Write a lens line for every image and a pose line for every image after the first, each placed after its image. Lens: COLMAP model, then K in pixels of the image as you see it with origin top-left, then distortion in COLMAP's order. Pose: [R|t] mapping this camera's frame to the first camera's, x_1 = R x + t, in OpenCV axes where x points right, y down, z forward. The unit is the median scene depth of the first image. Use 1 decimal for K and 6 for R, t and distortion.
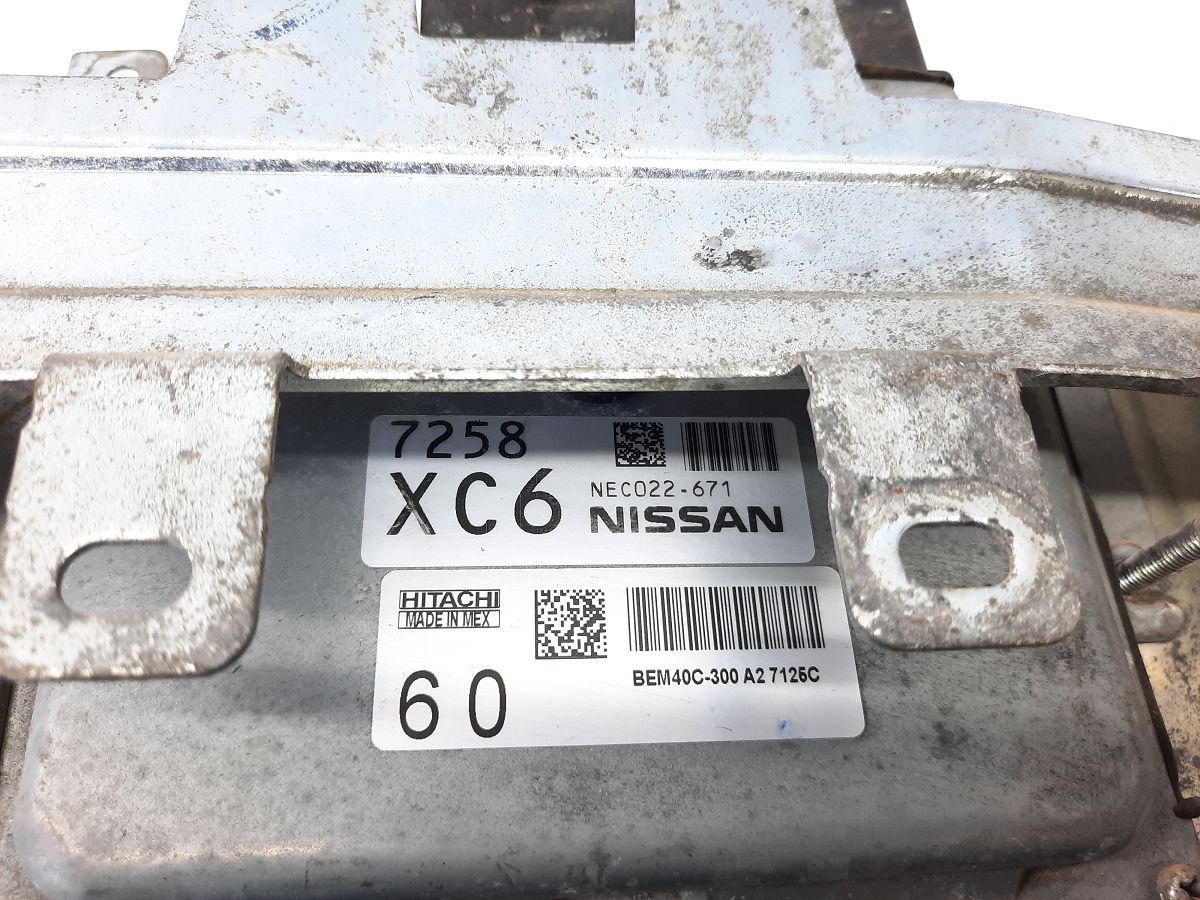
lens RADIAL K [[934.0, 0, 595.0], [0, 934.0, 449.9], [0, 0, 1]] dist [0.002167, -0.063506]
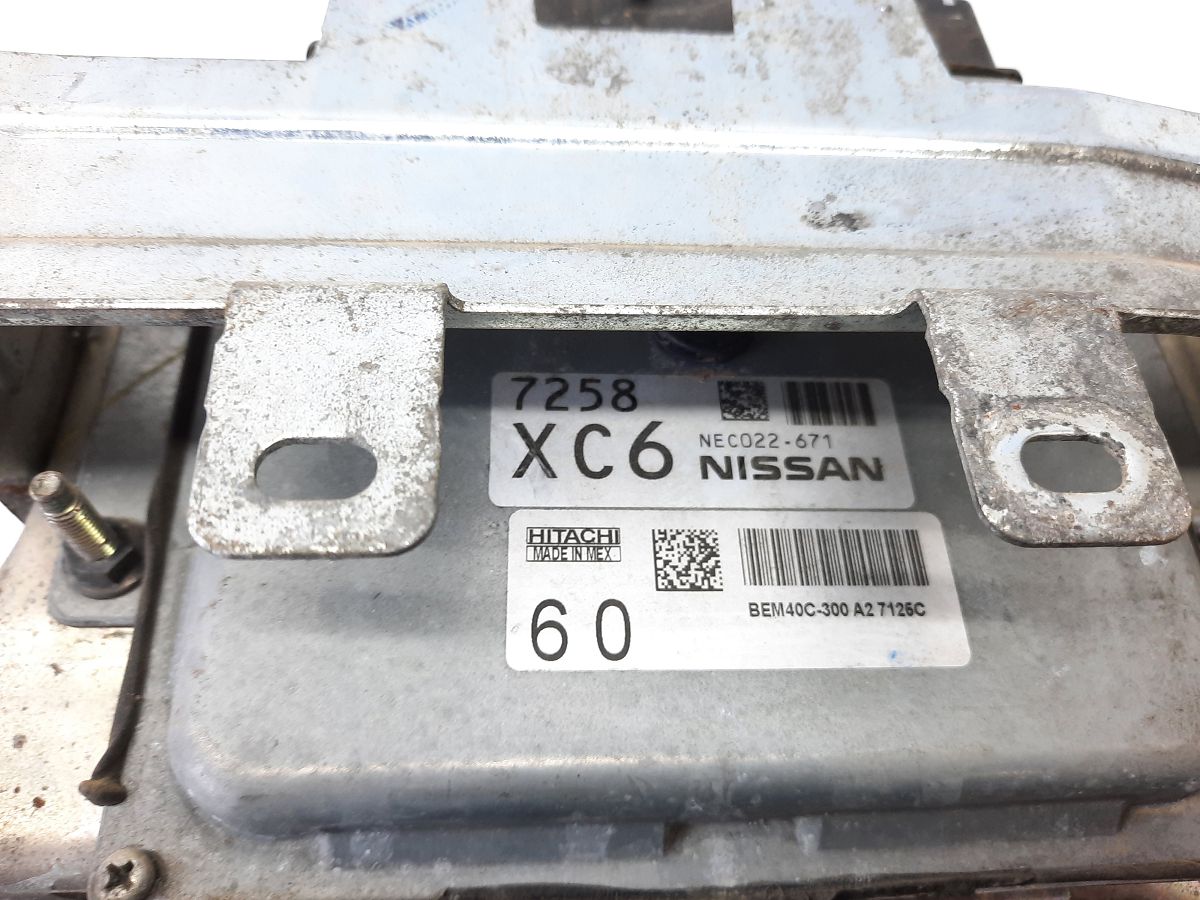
lens RADIAL K [[934.0, 0, 595.0], [0, 934.0, 449.9], [0, 0, 1]] dist [0.002167, -0.063506]
pose [[0.999820, 0.002811, -0.018777, -0.113981], [-0.003916, 0.998246, -0.059074, 0.128076], [0.018578, 0.059137, 0.998077, -0.064750]]
